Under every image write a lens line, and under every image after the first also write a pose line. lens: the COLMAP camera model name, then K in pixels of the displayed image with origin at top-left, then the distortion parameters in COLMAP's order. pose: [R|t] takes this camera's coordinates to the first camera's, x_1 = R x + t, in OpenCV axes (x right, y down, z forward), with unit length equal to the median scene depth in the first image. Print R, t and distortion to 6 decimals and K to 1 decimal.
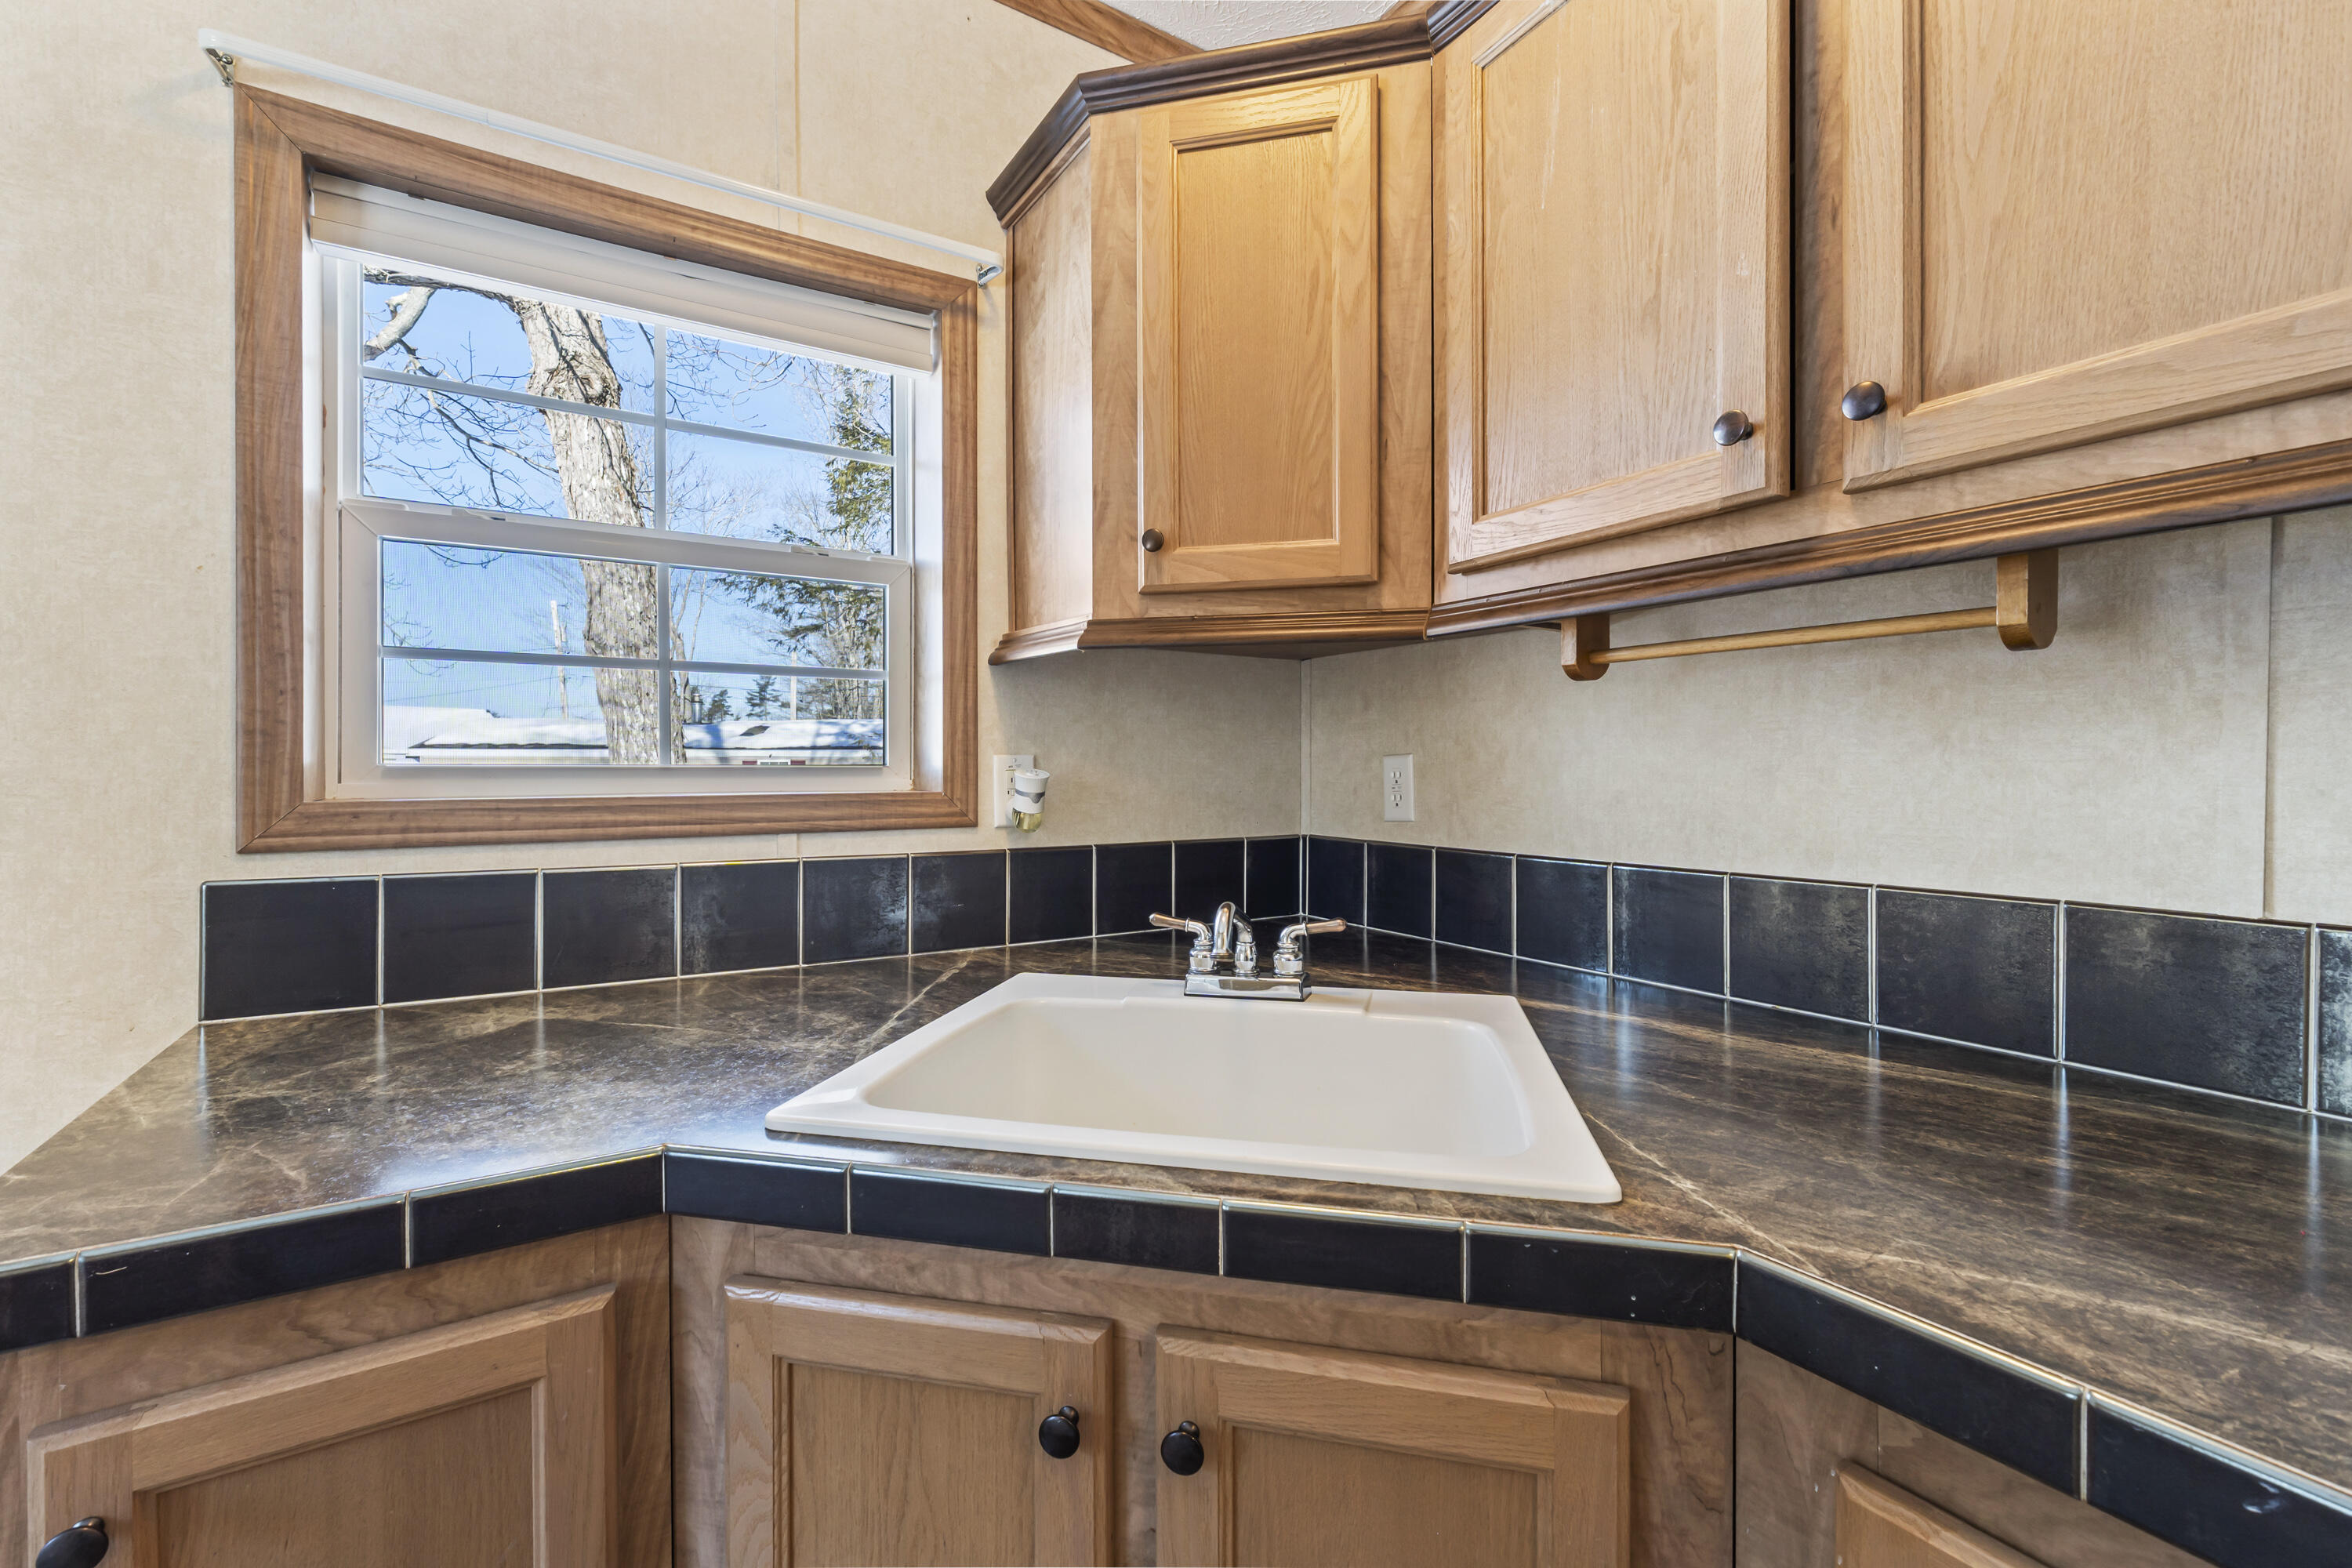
lens RADIAL K [[987.2, 0, 1182.7], [0, 987.2, 777.3], [0, 0, 1]] dist [-0.000100, -0.000267]
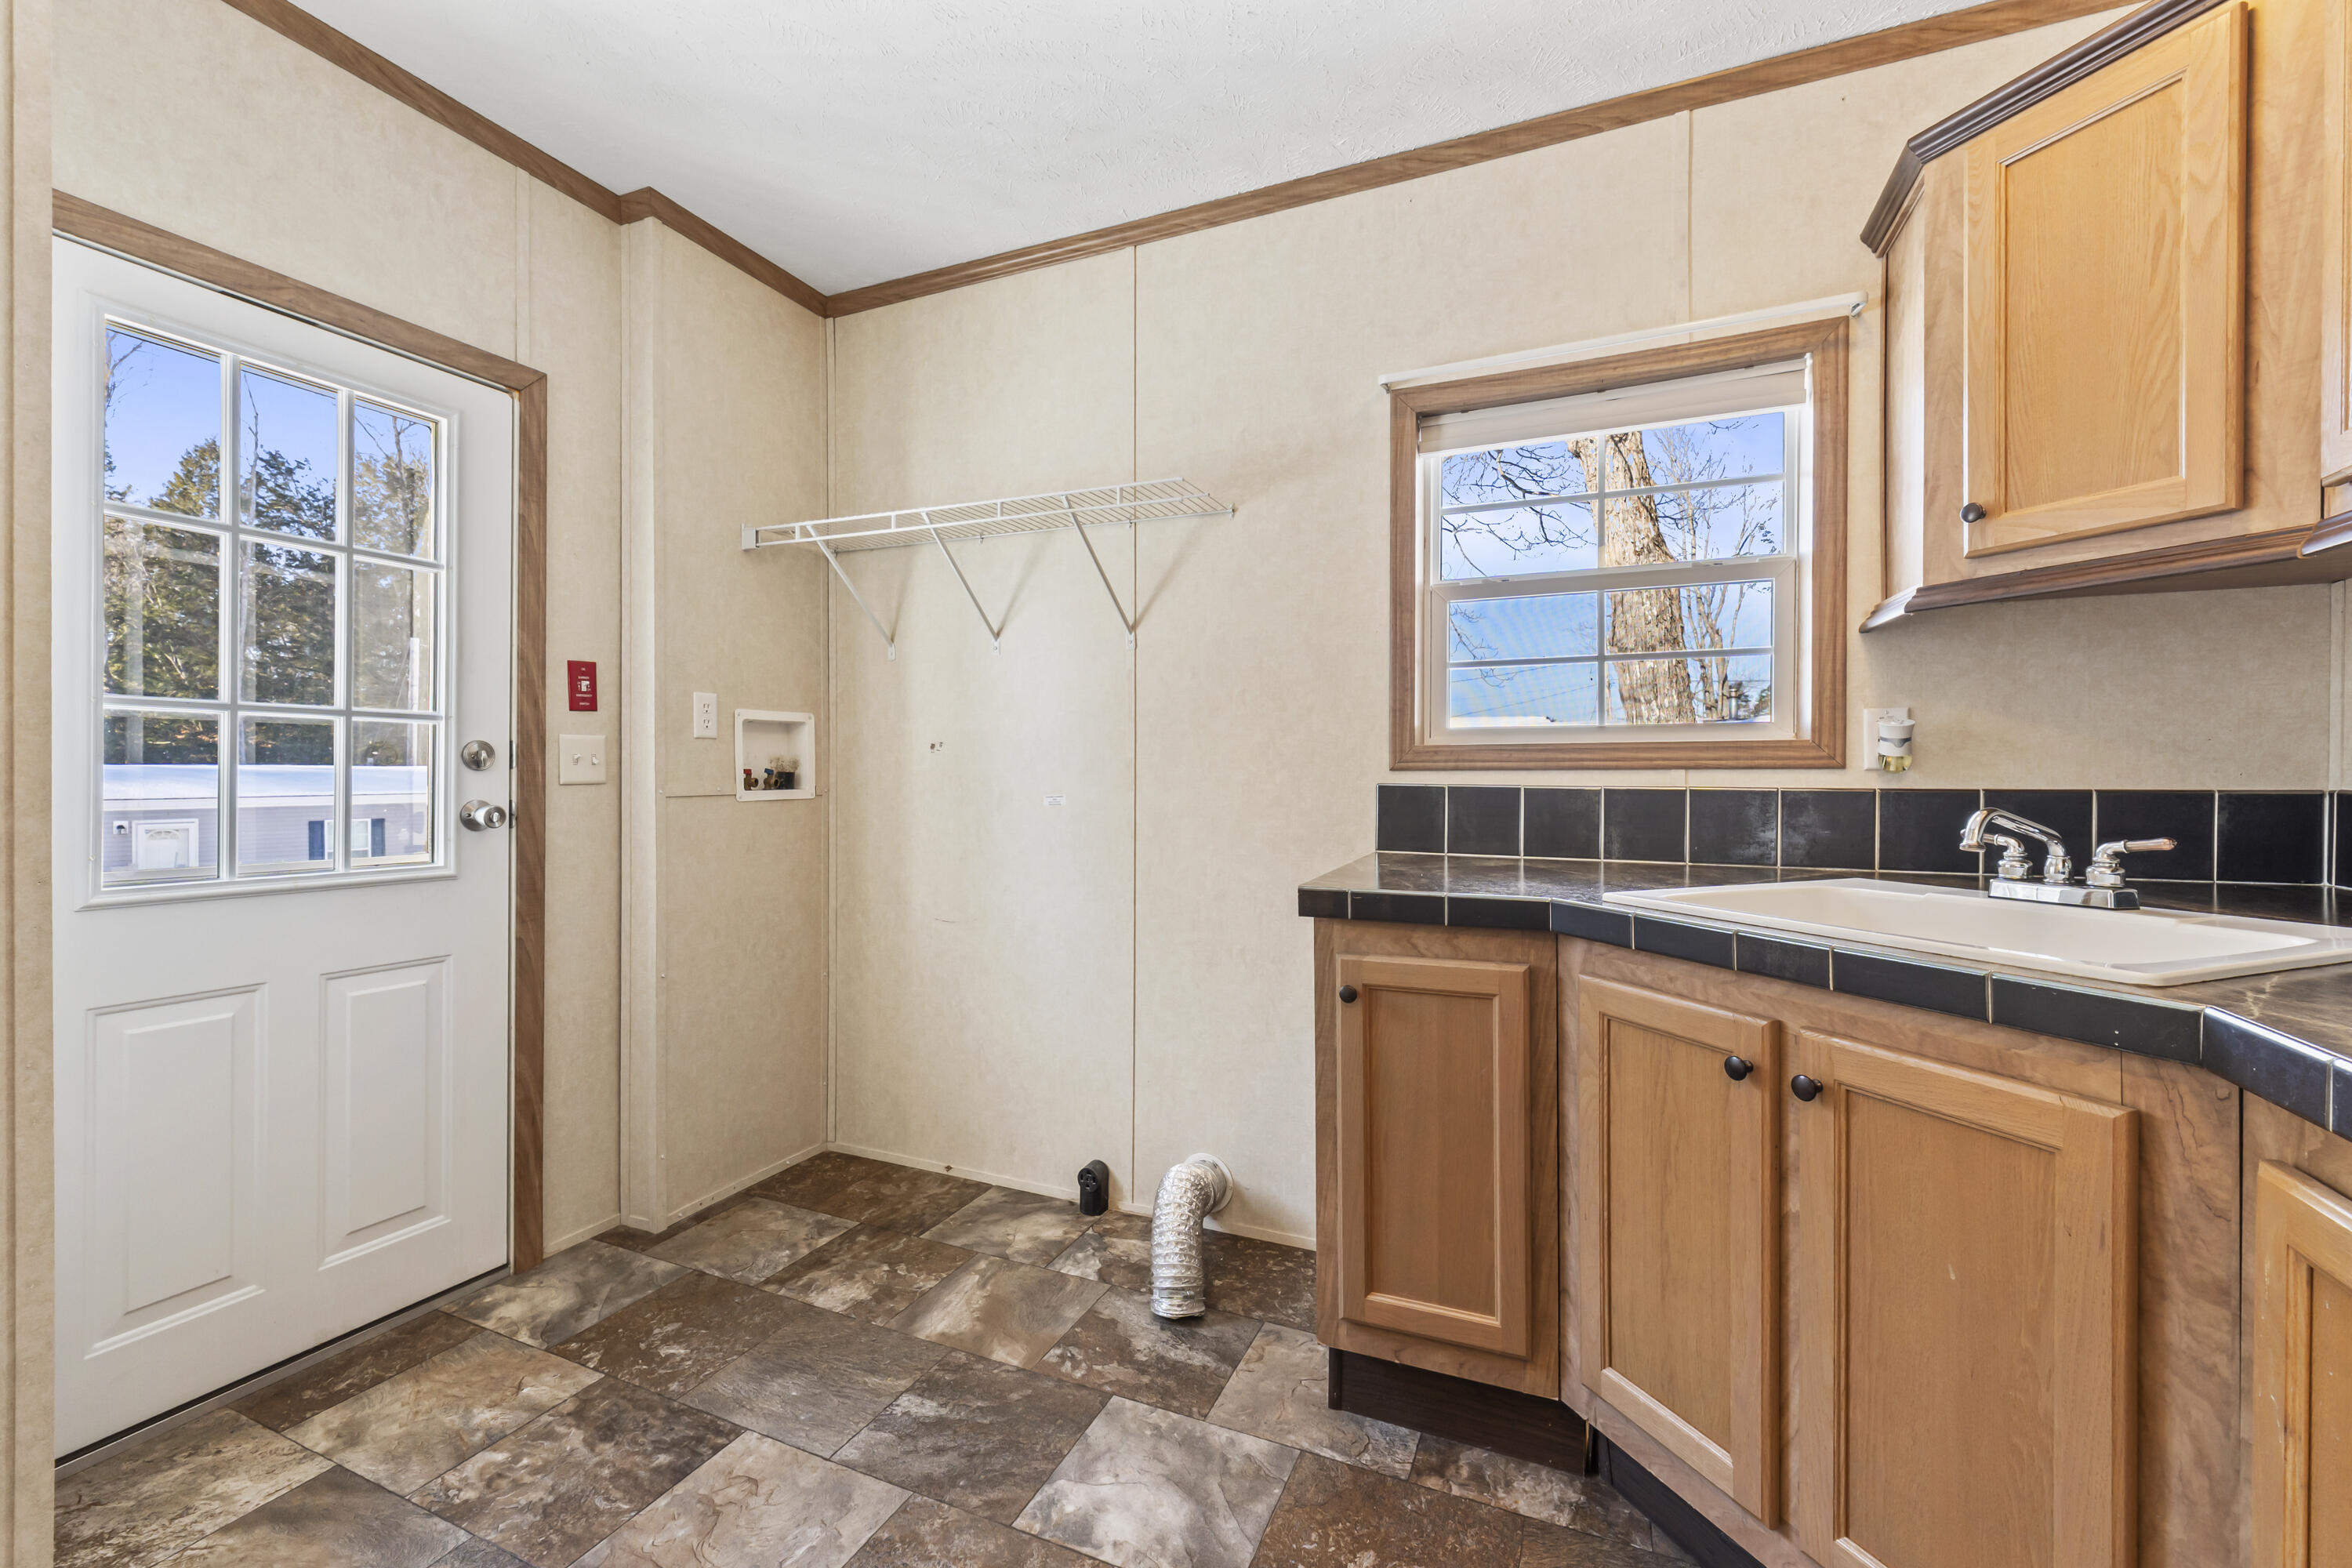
lens RADIAL K [[976.1, 0, 1166.2], [0, 976.1, 770.8], [0, 0, 1]] dist [0.000625, -0.000487]
pose [[0.554342, 0.002502, -0.832285, 0.415575], [-0.005071, 0.999987, -0.000371, 0.073636], [0.832273, 0.004426, 0.554348, -0.449907]]
